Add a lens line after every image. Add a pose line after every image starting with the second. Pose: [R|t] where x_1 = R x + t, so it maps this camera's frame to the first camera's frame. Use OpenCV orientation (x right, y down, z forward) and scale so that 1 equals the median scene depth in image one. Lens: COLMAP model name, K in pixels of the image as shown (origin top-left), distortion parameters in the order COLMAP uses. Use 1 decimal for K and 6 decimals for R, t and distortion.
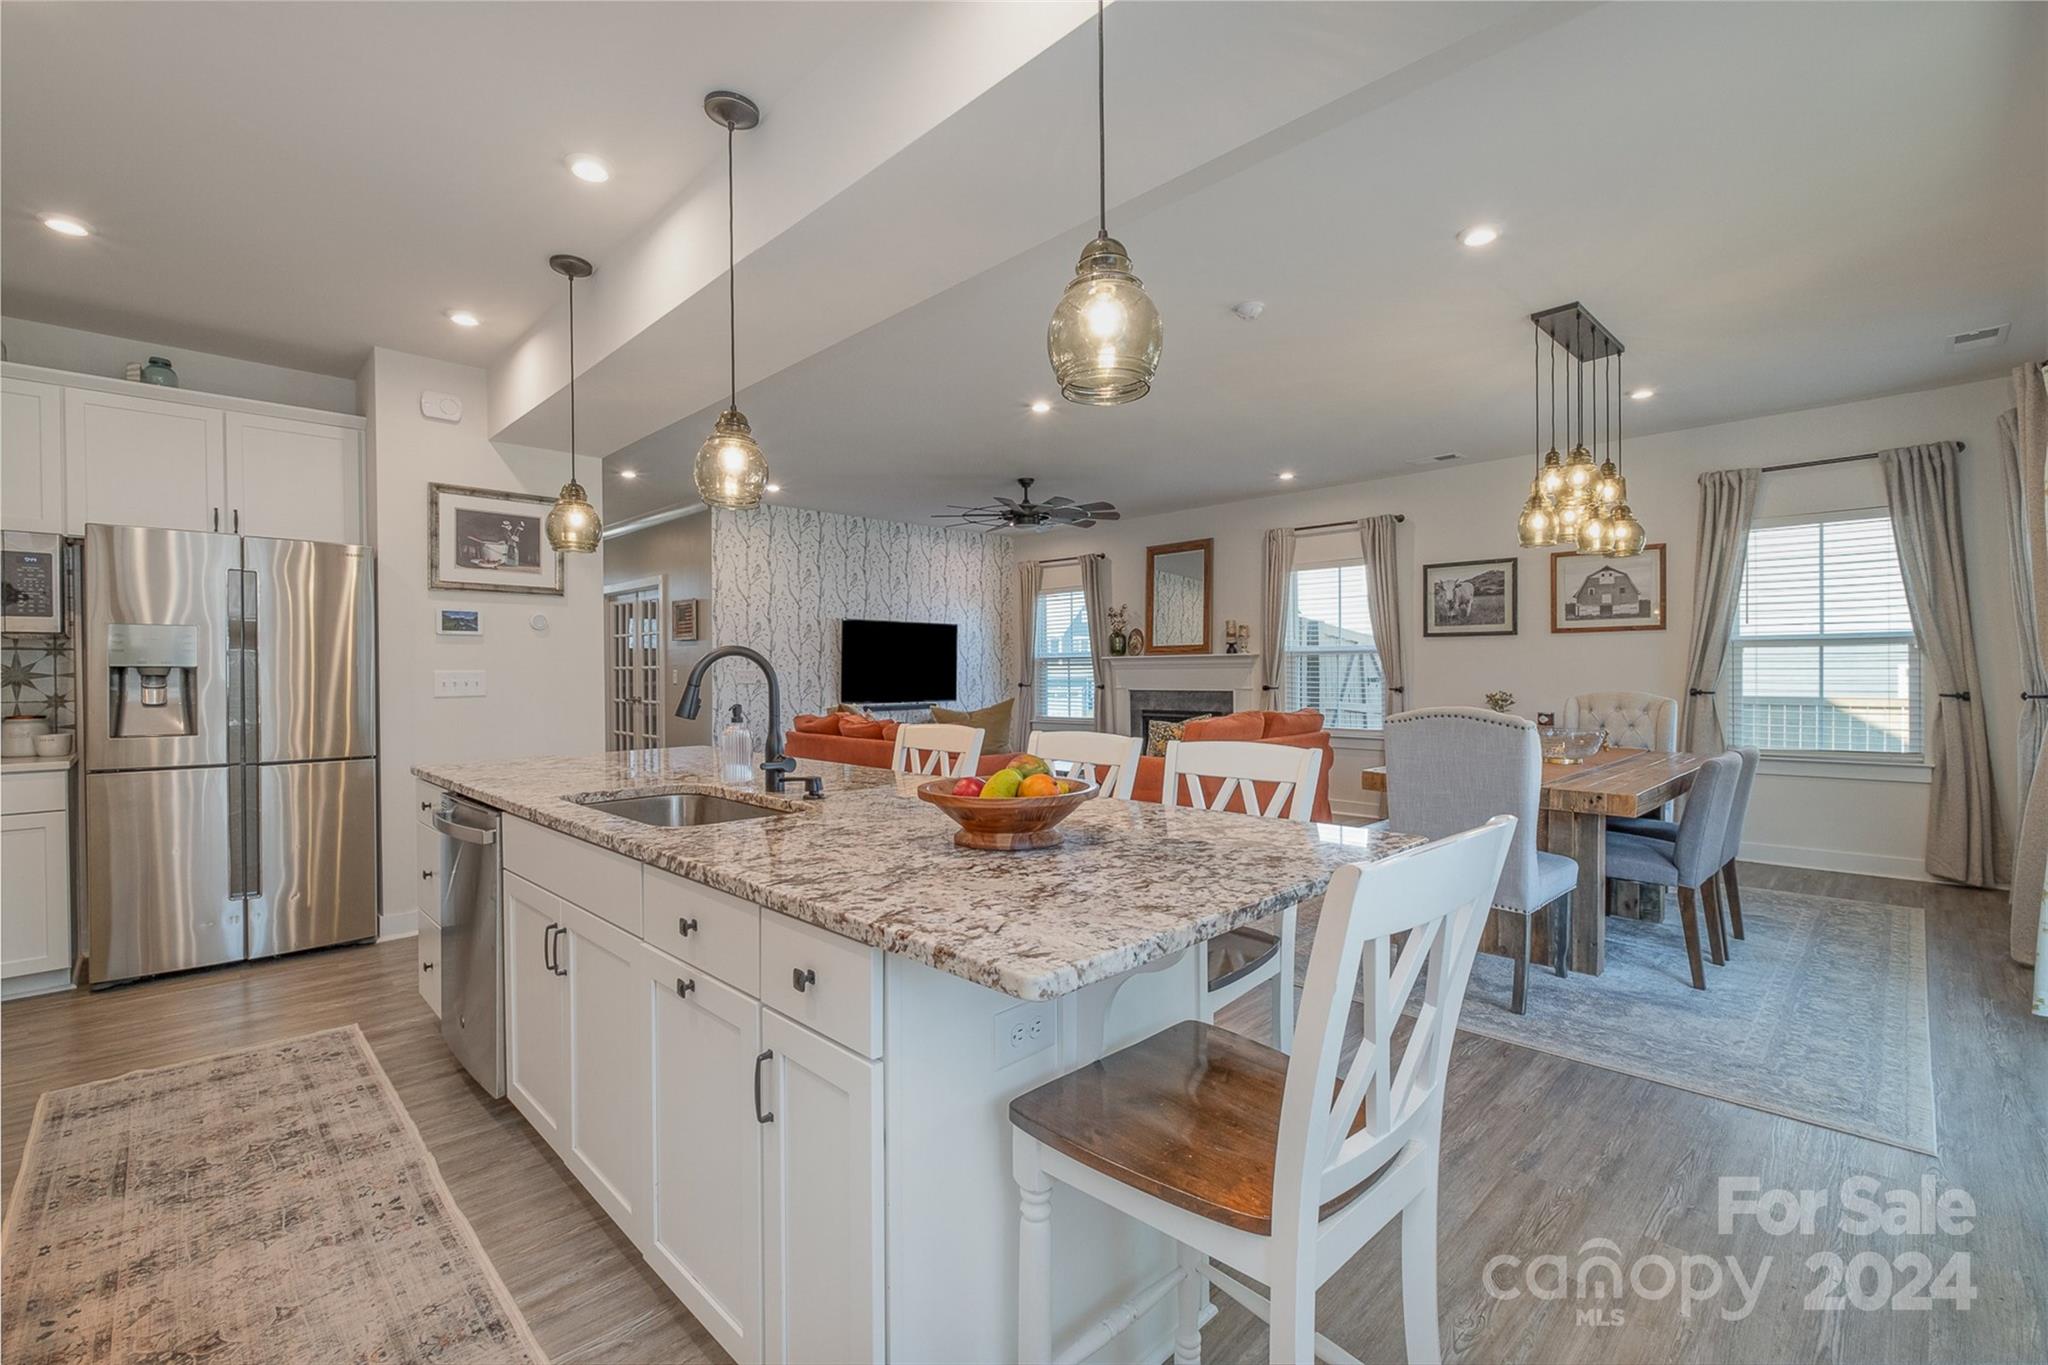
lens RADIAL K [[877.1, 0, 1013.2], [0, 877.1, 678.8], [0, 0, 1]] dist [-0.008842, 0.001737]
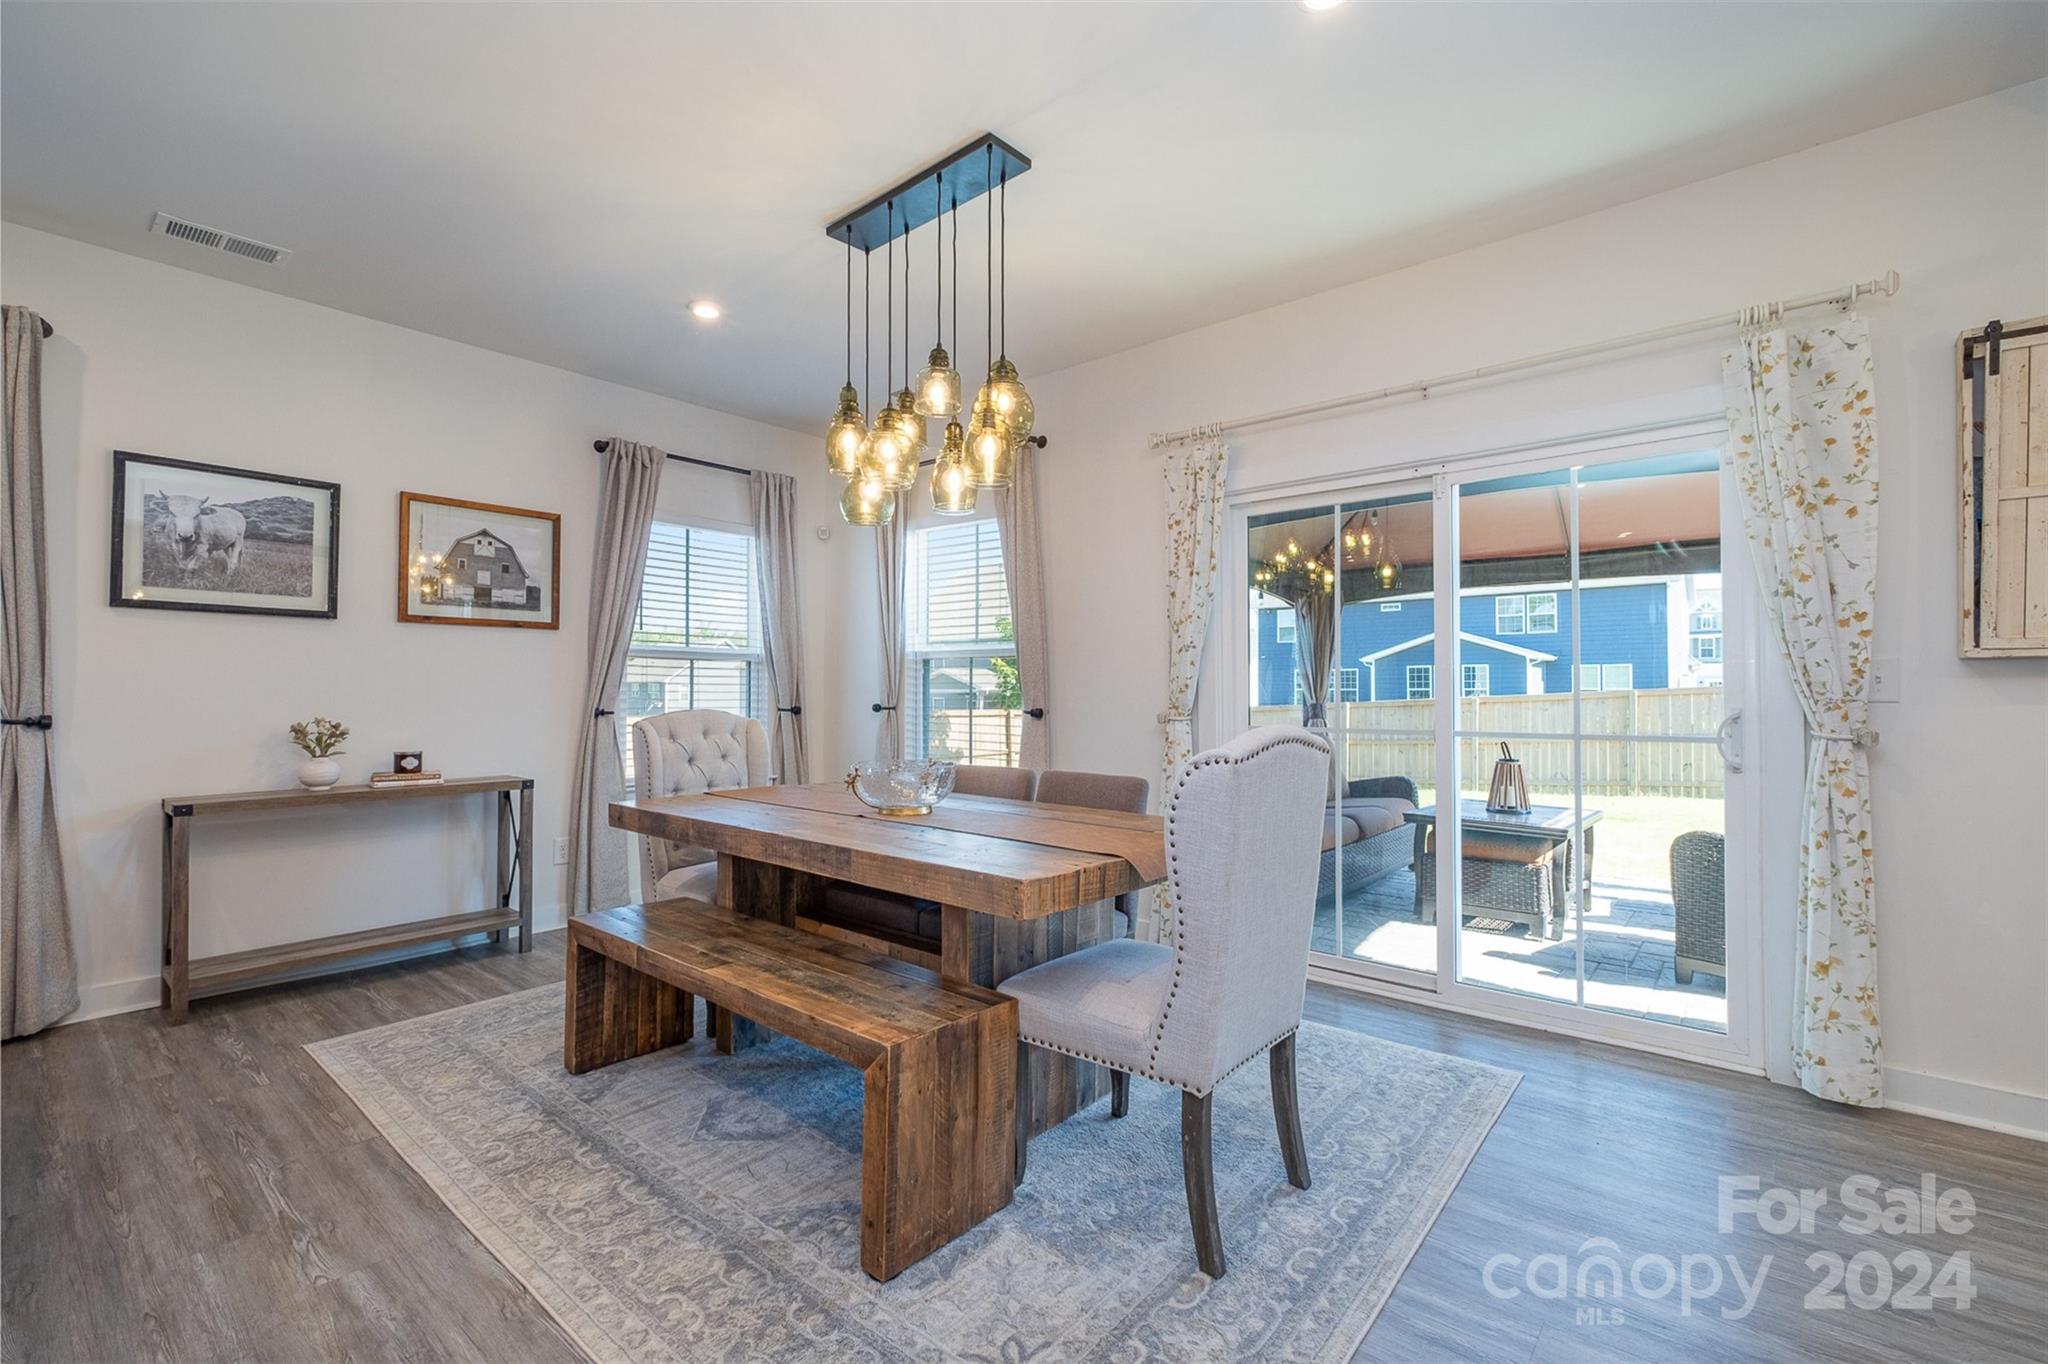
lens RADIAL K [[877.1, 0, 1021.9], [0, 877.1, 676.7], [0, 0, 1]] dist [-0.008842, 0.001737]
pose [[-0.096925, 0.025076, 0.994976, -0.034685], [0.009827, 0.999658, -0.024236, 0.005736], [-0.995243, 0.007428, -0.097138, 0.642974]]
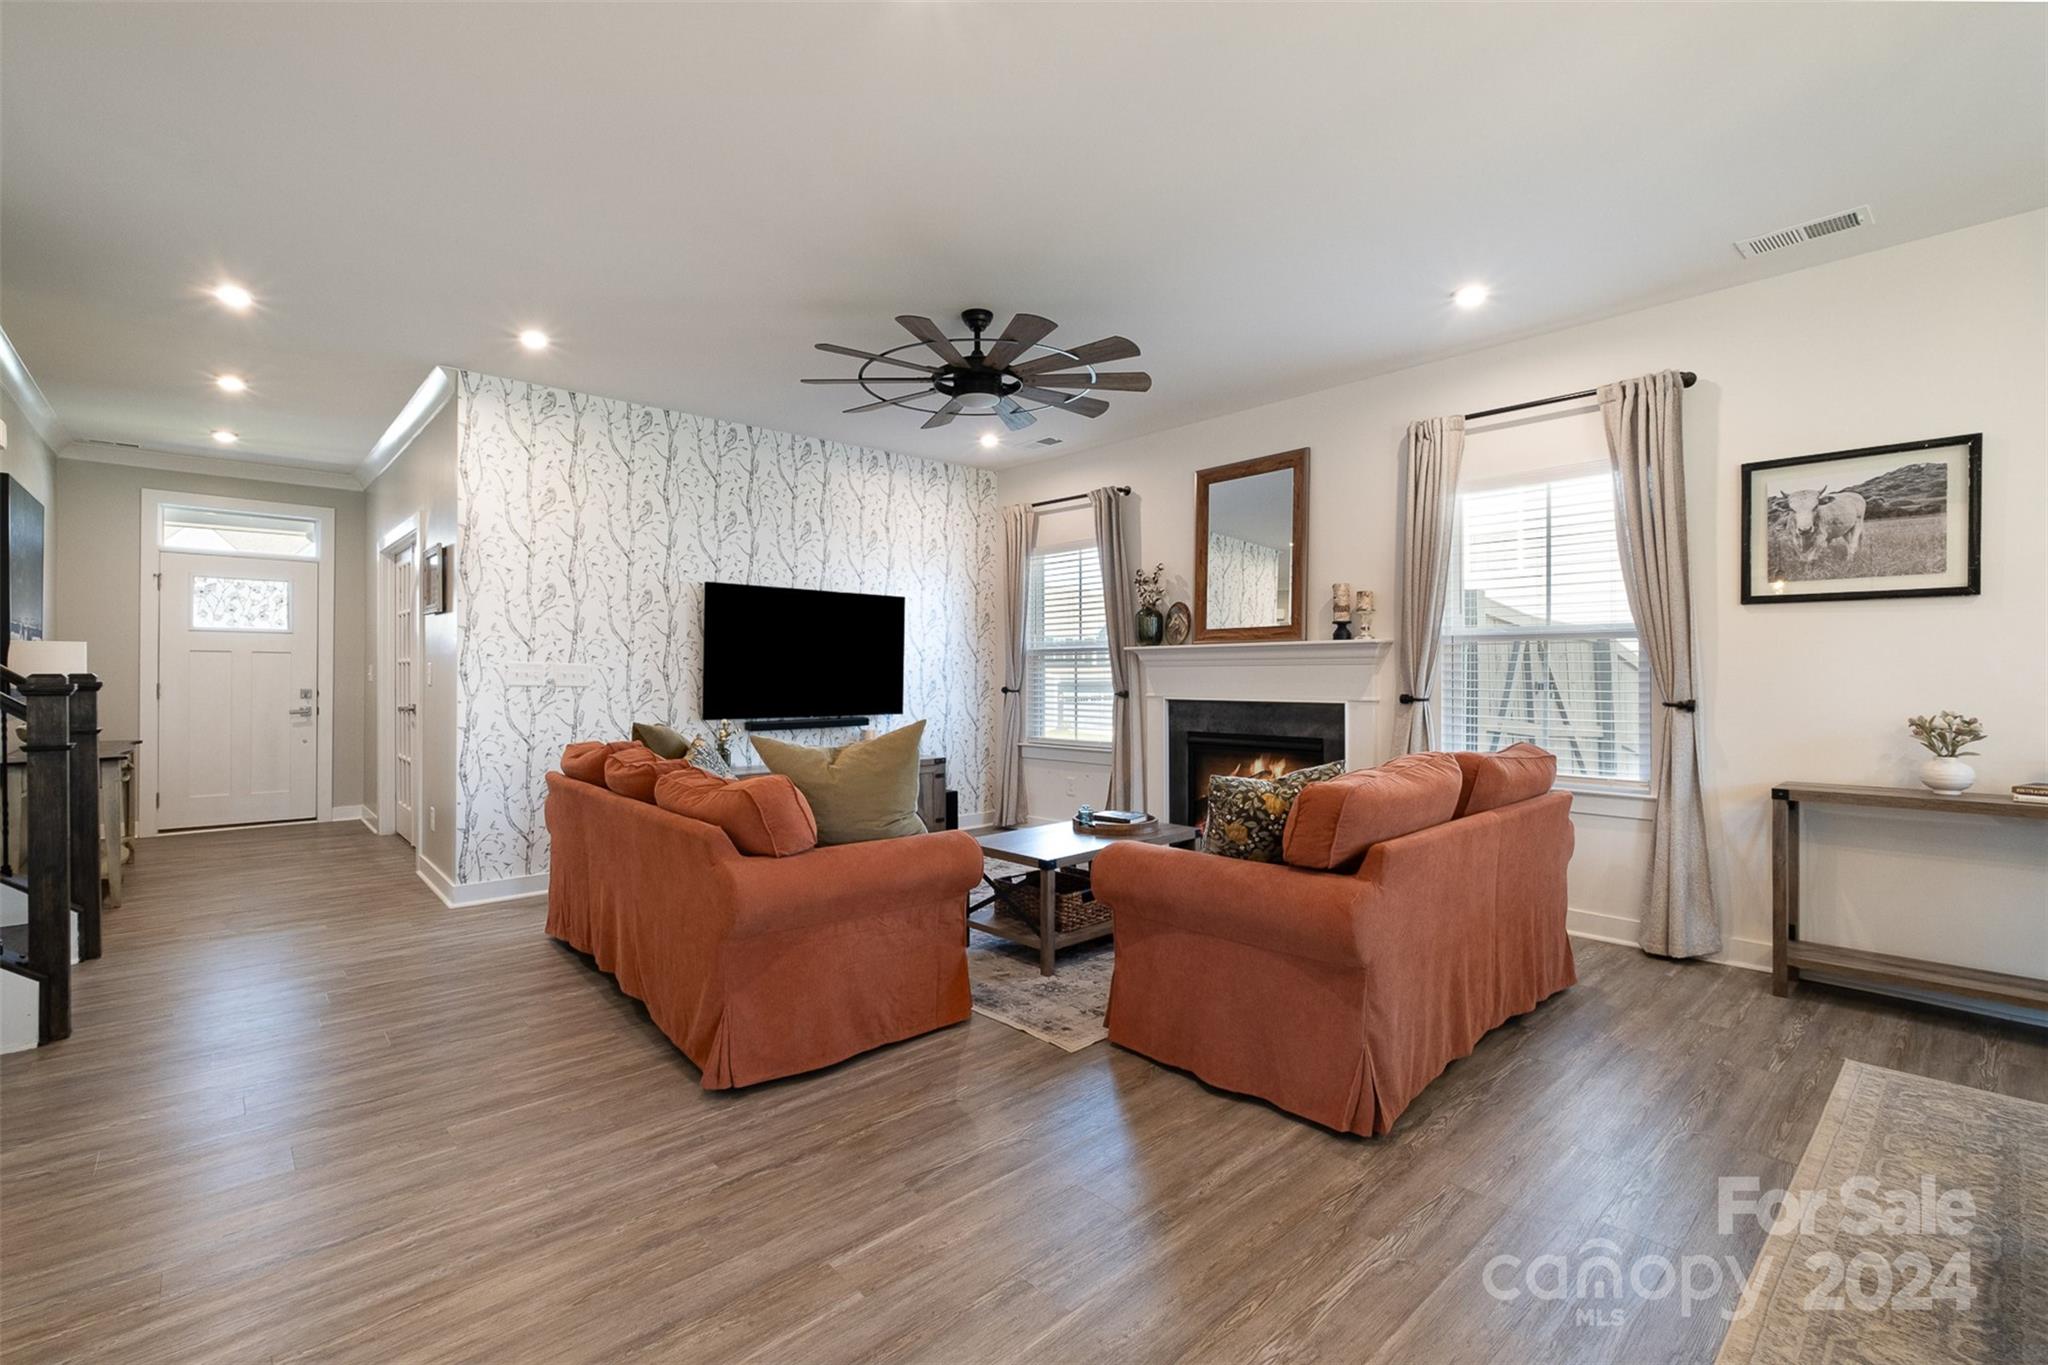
lens RADIAL K [[895.1, 0, 1015.6], [0, 895.1, 676.0], [0, 0, 1]] dist [0.000444, -0.001990]
pose [[0.999309, 0.006150, -0.036643, 0.068666], [-0.006373, 0.999962, -0.005952, 0.000604], [0.036605, 0.006181, 0.999311, 0.516999]]
